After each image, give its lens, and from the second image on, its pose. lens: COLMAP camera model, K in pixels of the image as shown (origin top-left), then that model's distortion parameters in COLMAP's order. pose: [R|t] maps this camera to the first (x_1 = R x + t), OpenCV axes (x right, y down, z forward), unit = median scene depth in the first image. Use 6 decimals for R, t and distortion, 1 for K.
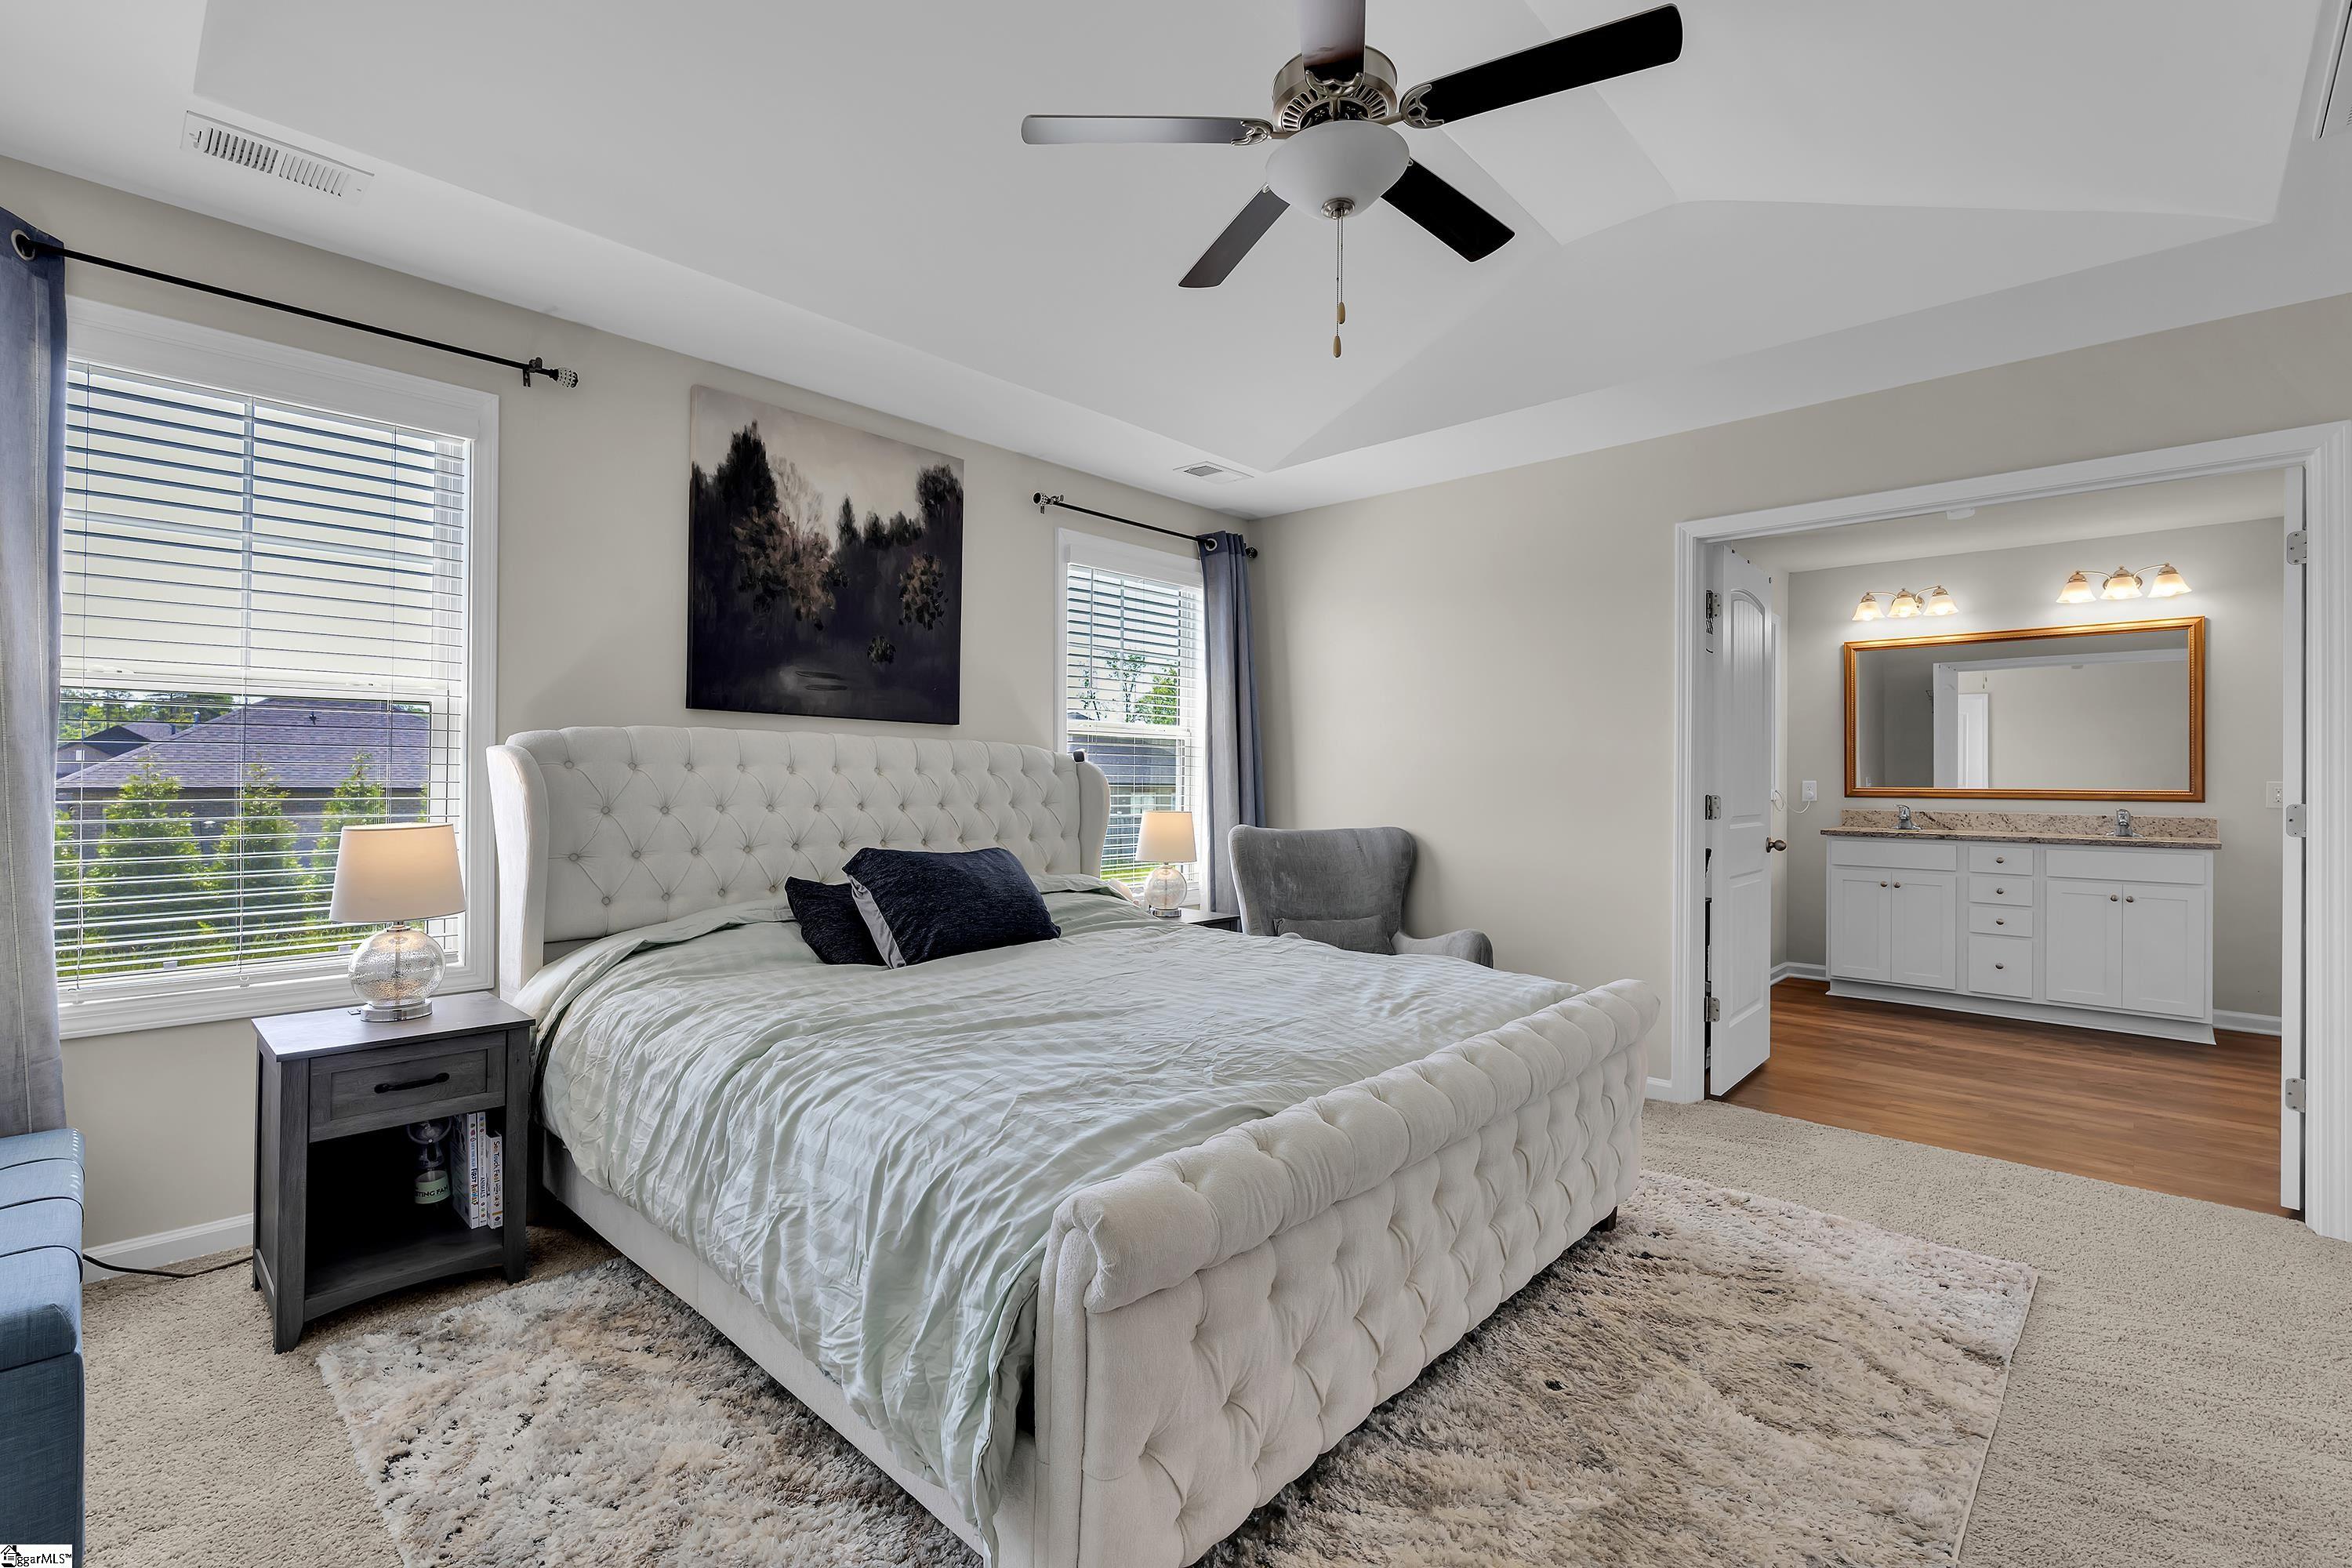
lens RADIAL K [[1013.3, 0, 1193.9], [0, 1013.3, 772.0], [0, 0, 1]] dist [-0.004399, 0.001145]
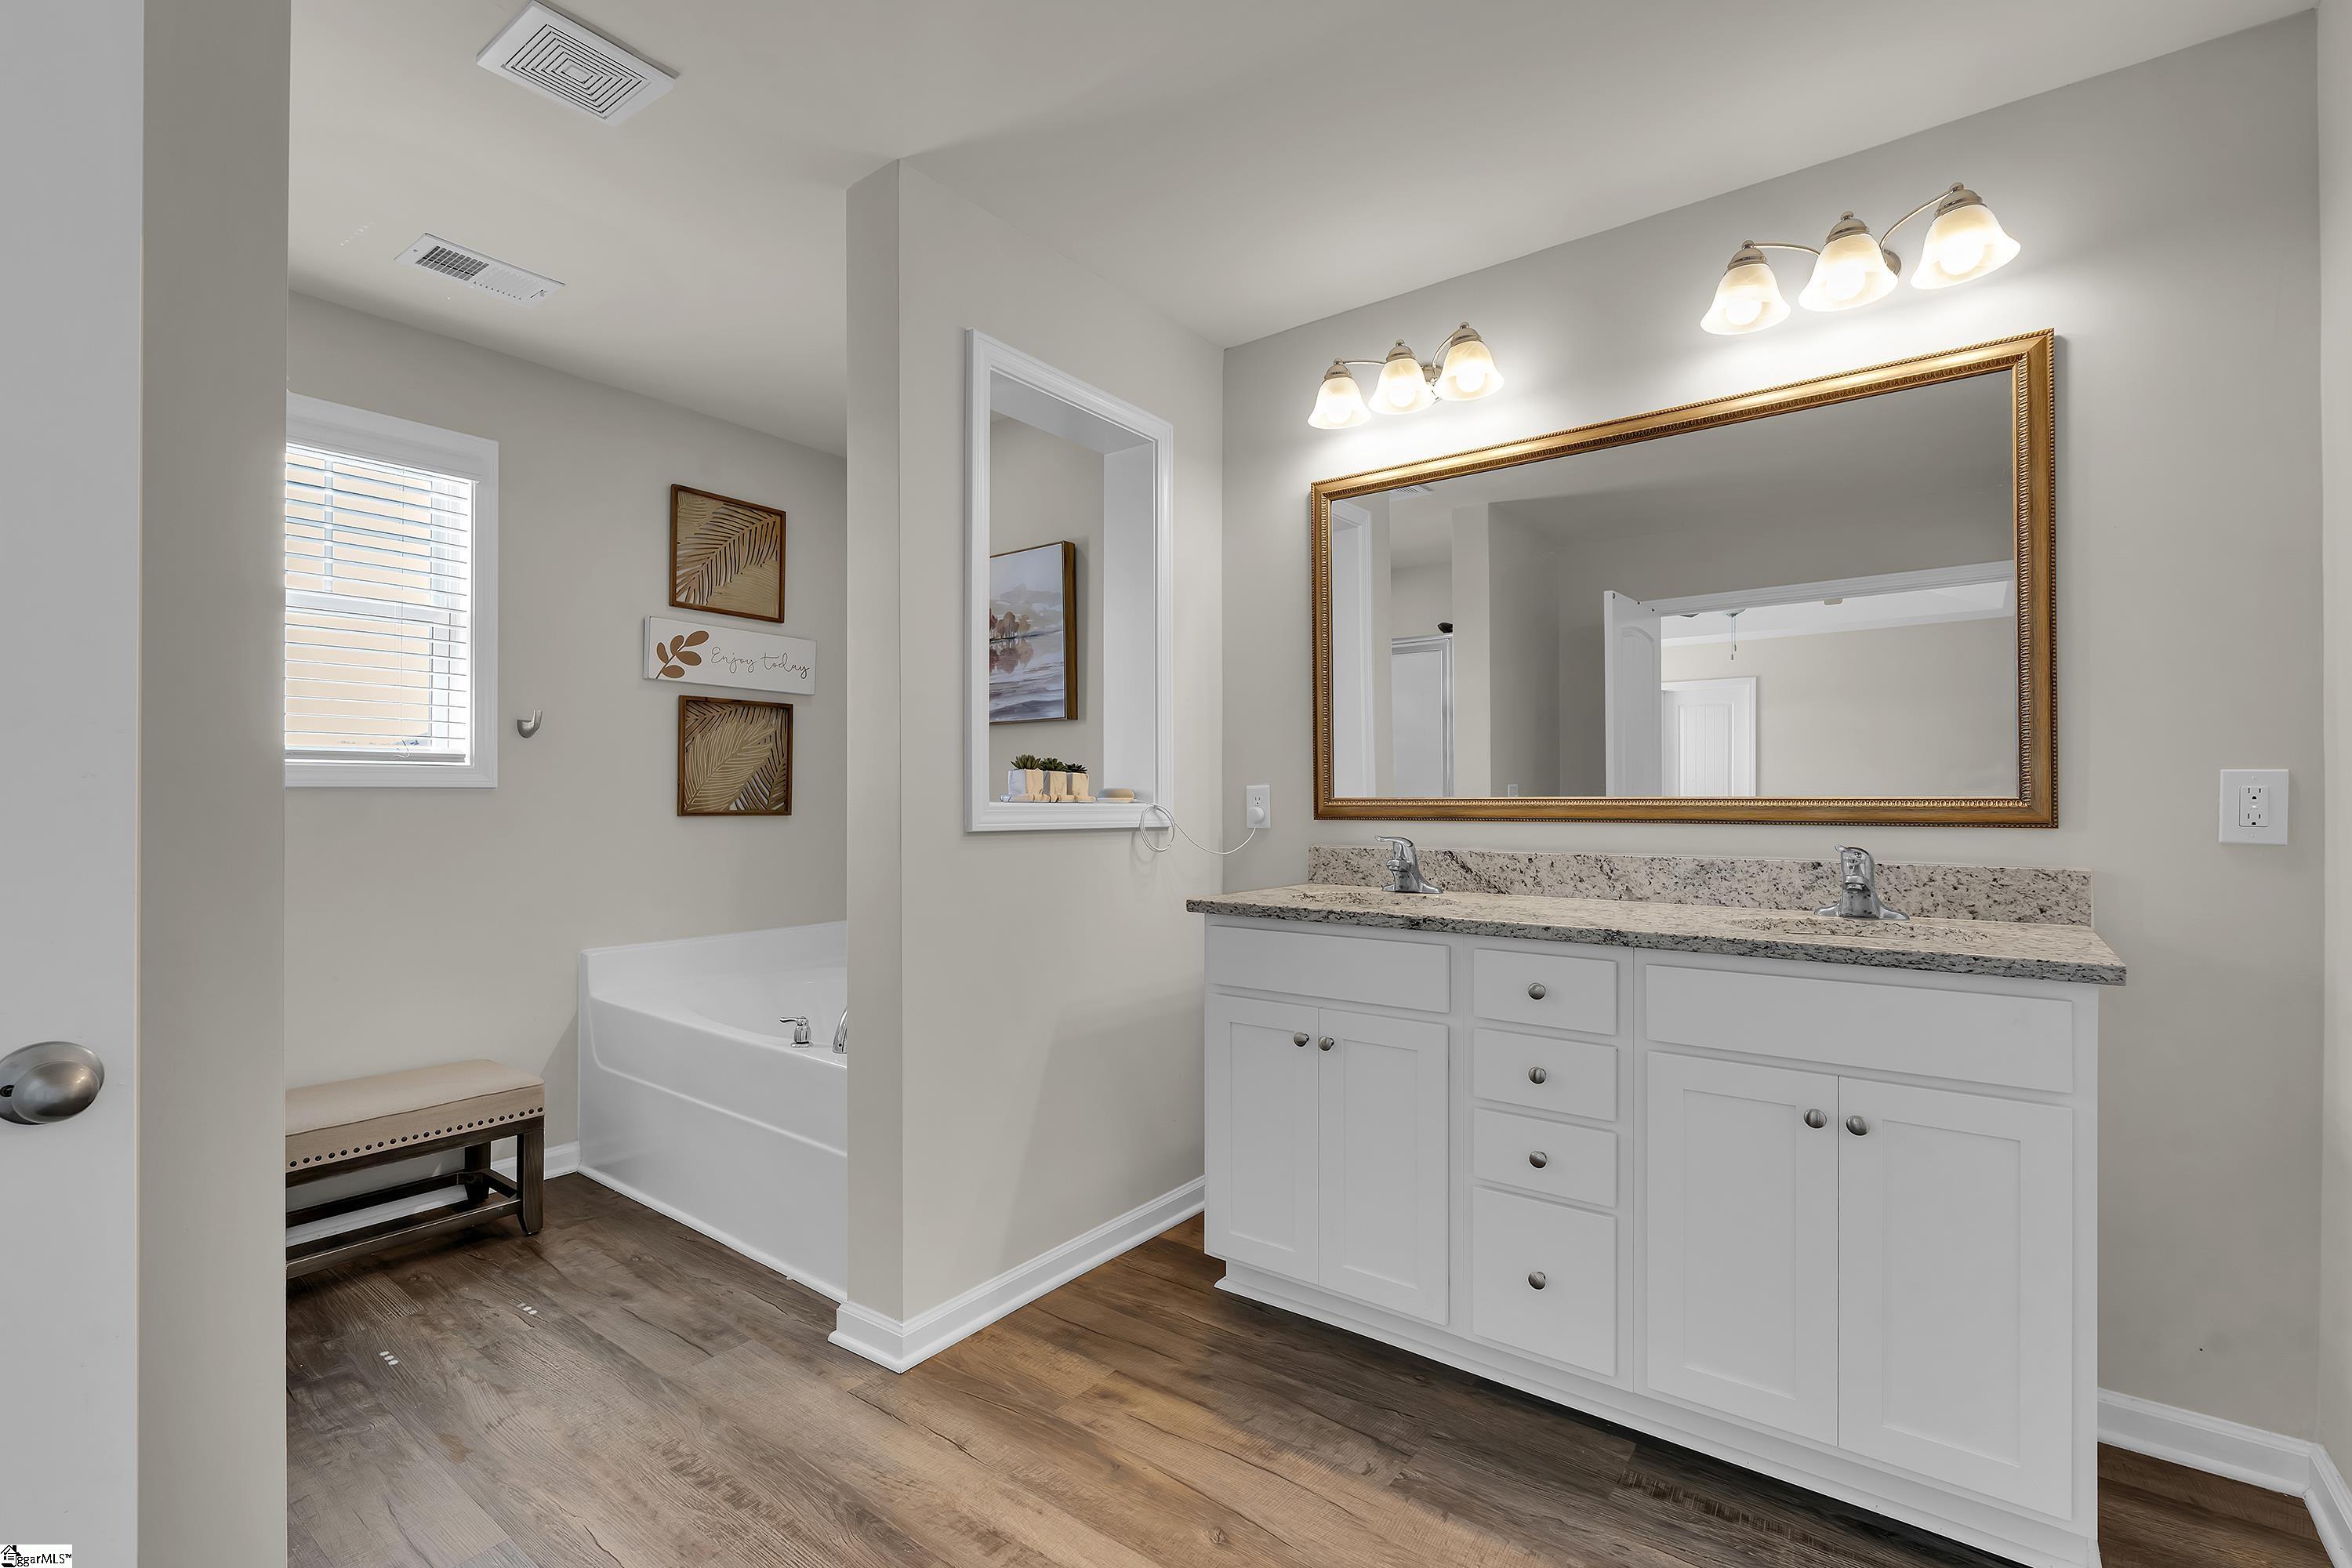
lens RADIAL K [[1013.3, 0, 1156.5], [0, 1013.3, 792.4], [0, 0, 1]] dist [-0.004399, 0.001145]
pose [[0.996372, -0.006623, 0.084844, 0.630042], [0.006789, 0.999976, -0.001668, 0.015514], [-0.084830, 0.002238, 0.996393, 0.647910]]
